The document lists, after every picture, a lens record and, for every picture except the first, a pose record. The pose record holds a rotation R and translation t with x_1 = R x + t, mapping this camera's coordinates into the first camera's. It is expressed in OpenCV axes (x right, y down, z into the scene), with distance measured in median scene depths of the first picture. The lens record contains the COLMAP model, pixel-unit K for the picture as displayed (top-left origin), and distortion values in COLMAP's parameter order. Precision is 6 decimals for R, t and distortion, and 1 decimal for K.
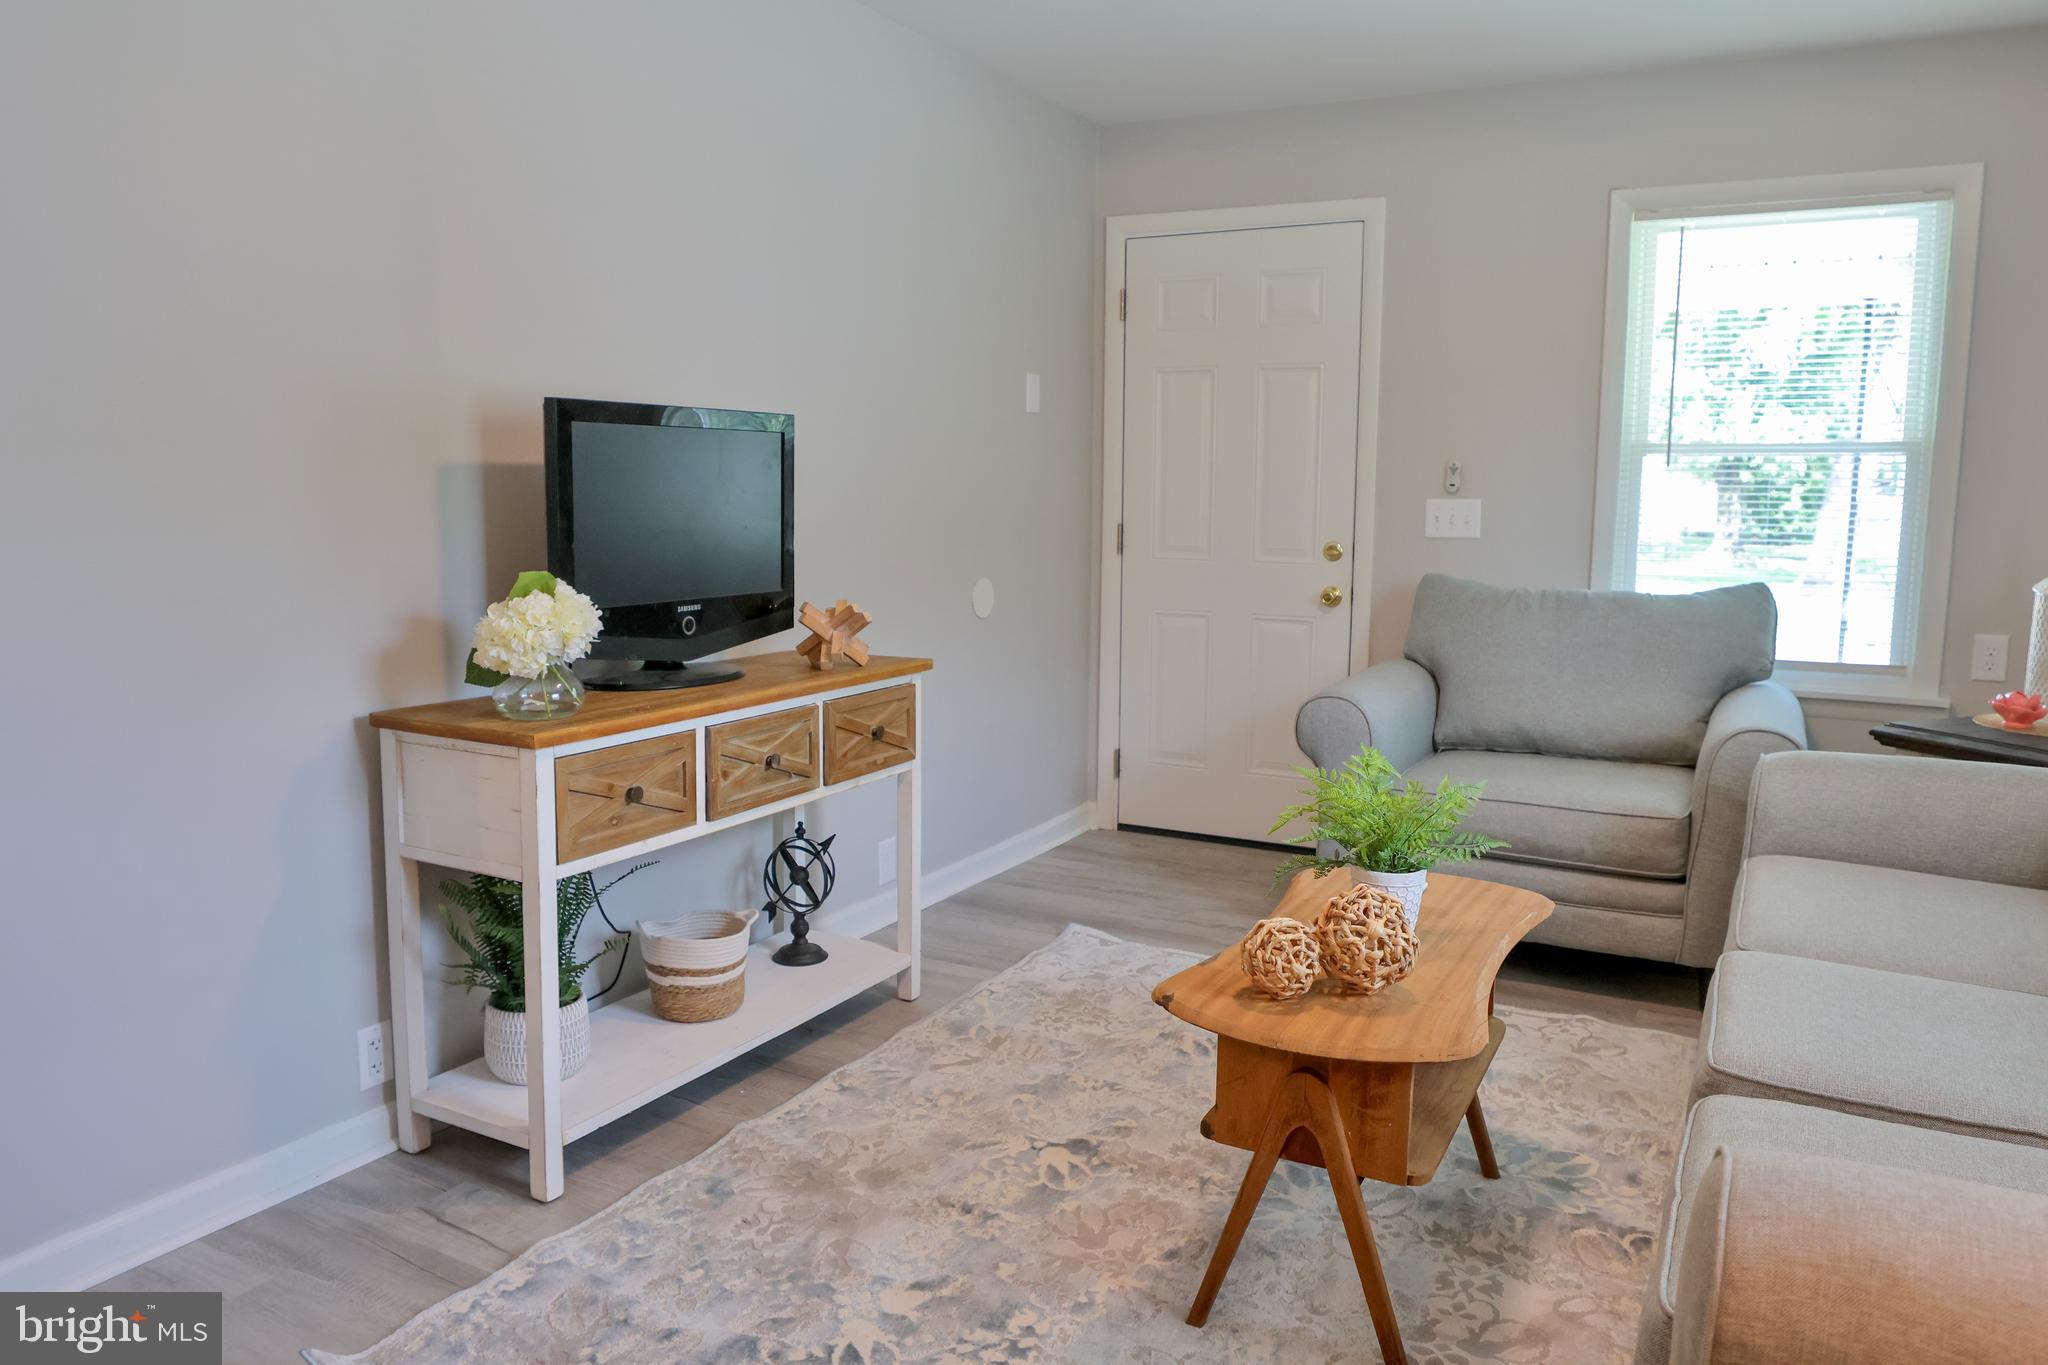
lens RADIAL K [[1422.2, 0, 1024.6], [0, 1422.2, 676.5], [0, 0, 1]] dist [-0.051490, 0.025907]
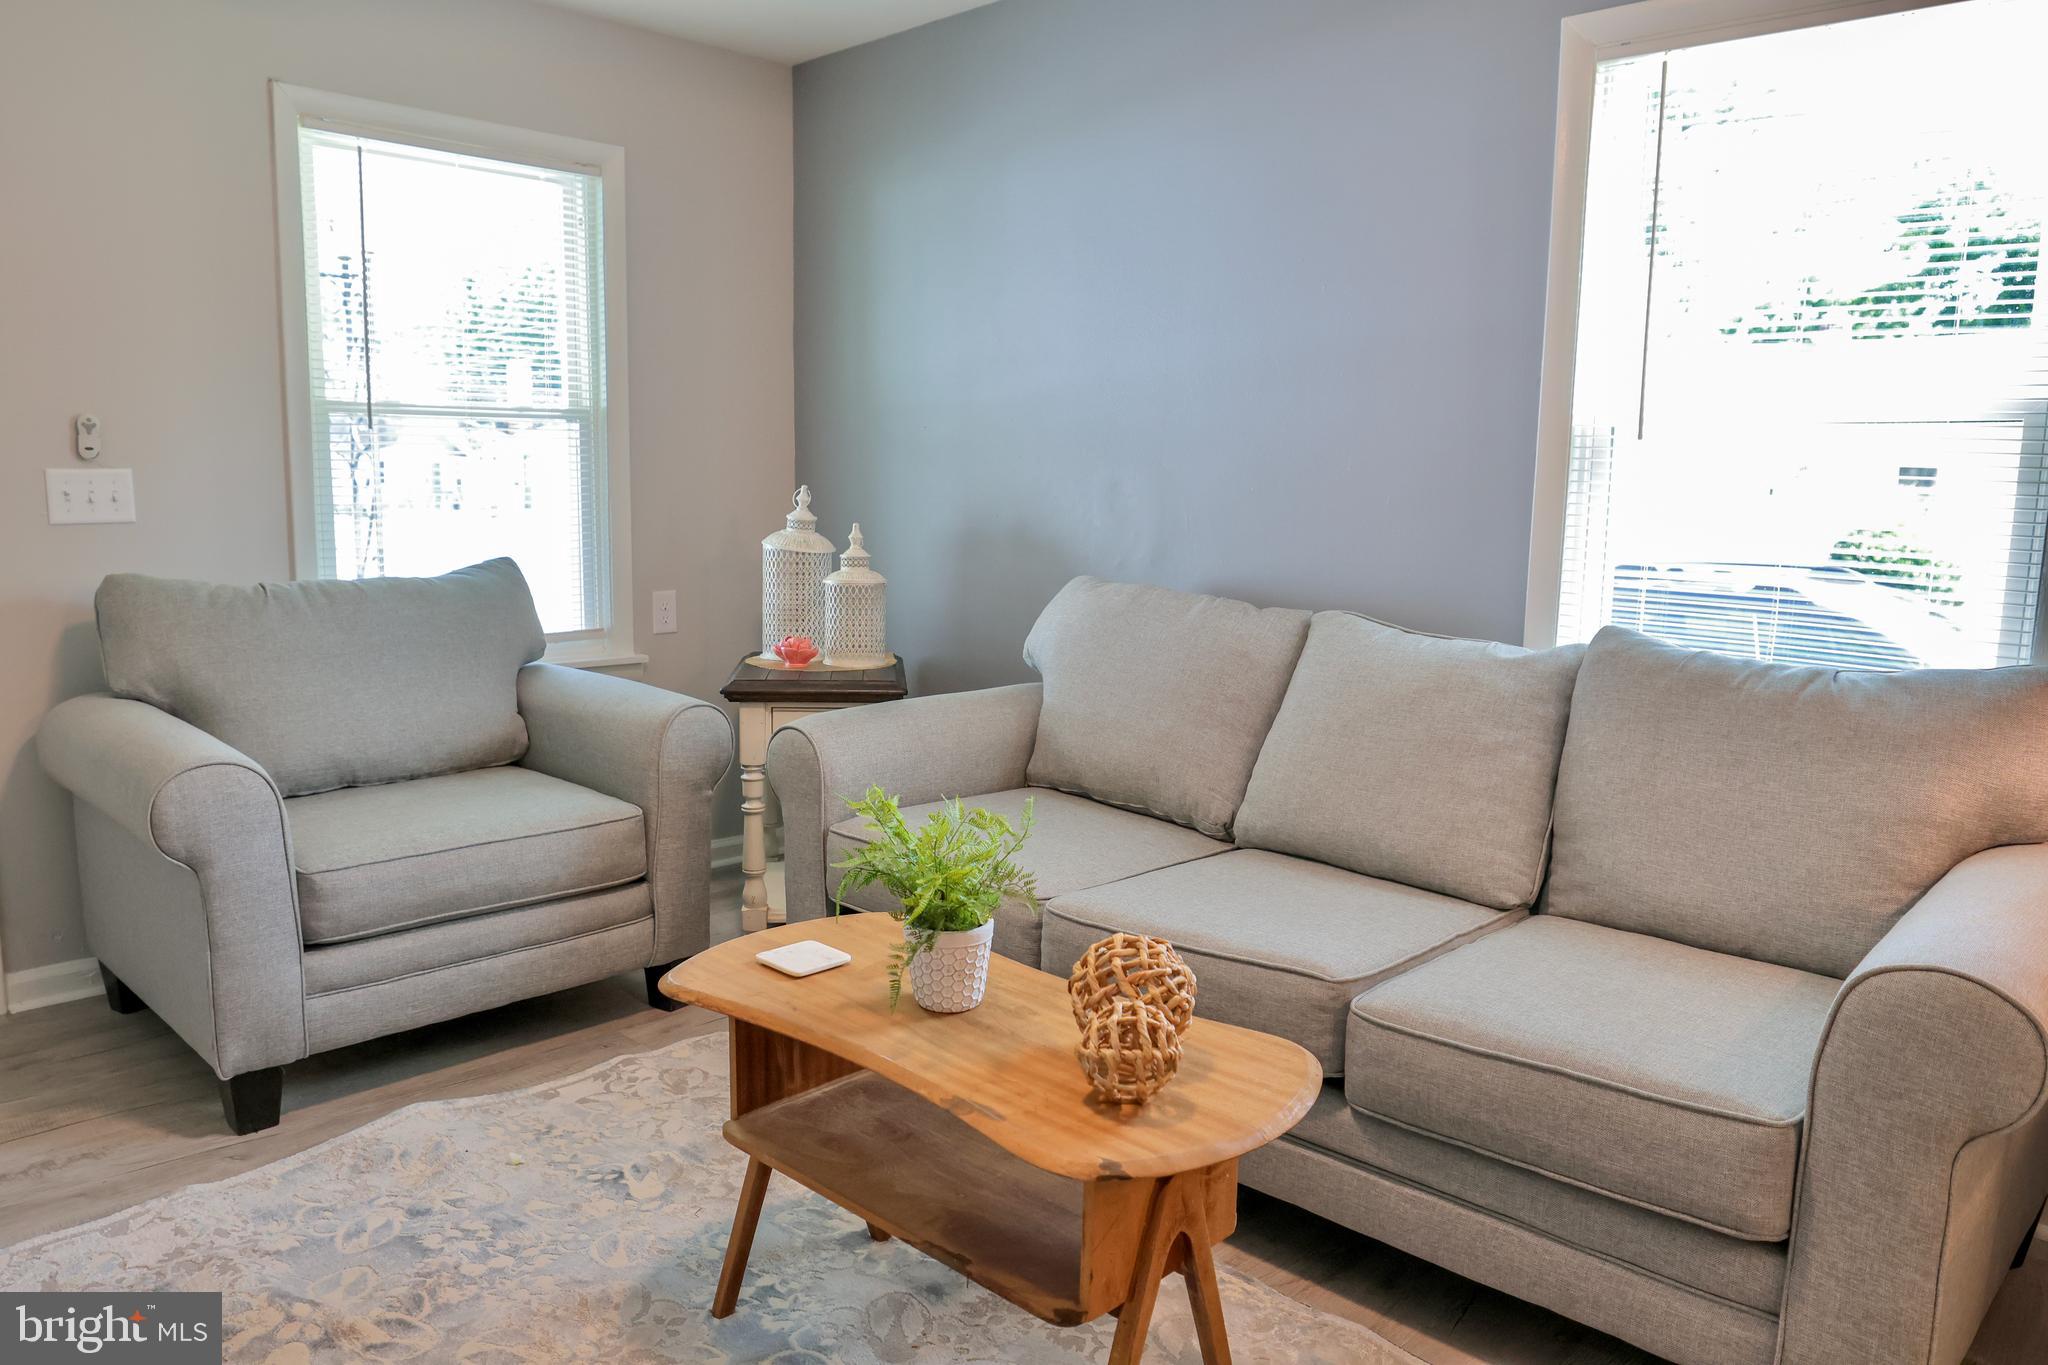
lens RADIAL K [[1422.2, 0, 1008.2], [0, 1422.2, 677.9], [0, 0, 1]] dist [-0.051490, 0.025907]
pose [[0.276116, -0.139431, 0.950957, -0.357168], [0.113634, 0.987218, 0.111753, -0.067006], [-0.954383, 0.077205, 0.288430, 0.517359]]
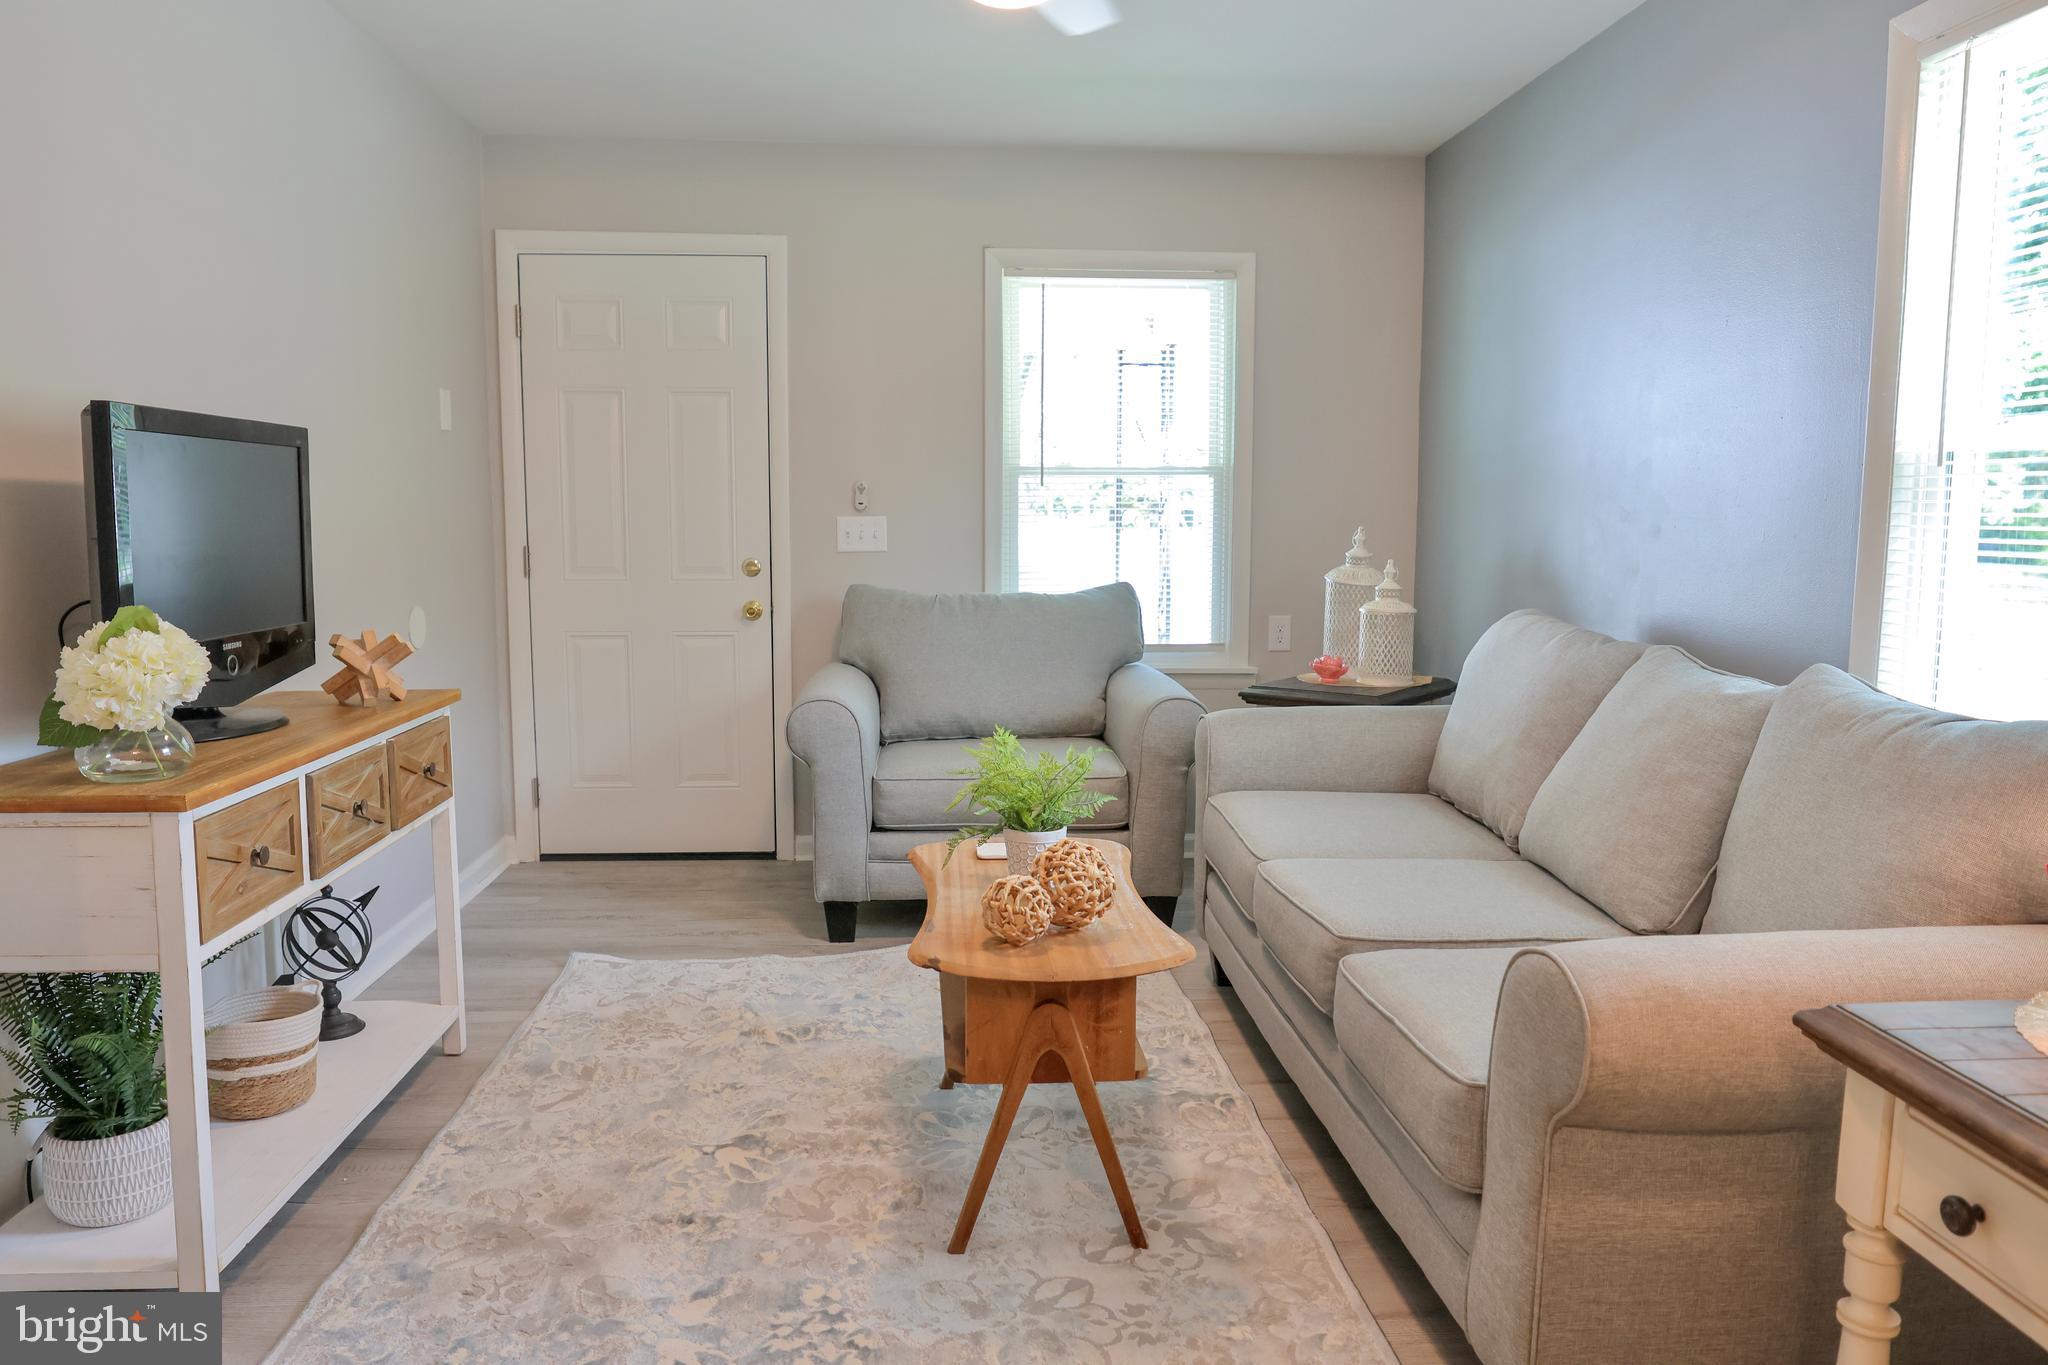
lens RADIAL K [[1422.2, 0, 1015.8], [0, 1422.2, 683.5], [0, 0, 1]] dist [-0.051490, 0.025907]
pose [[0.846713, -0.068627, 0.527606, -0.262707], [0.074570, 0.997165, 0.010032, 0.002319], [-0.526799, 0.030849, 0.849430, 0.008979]]
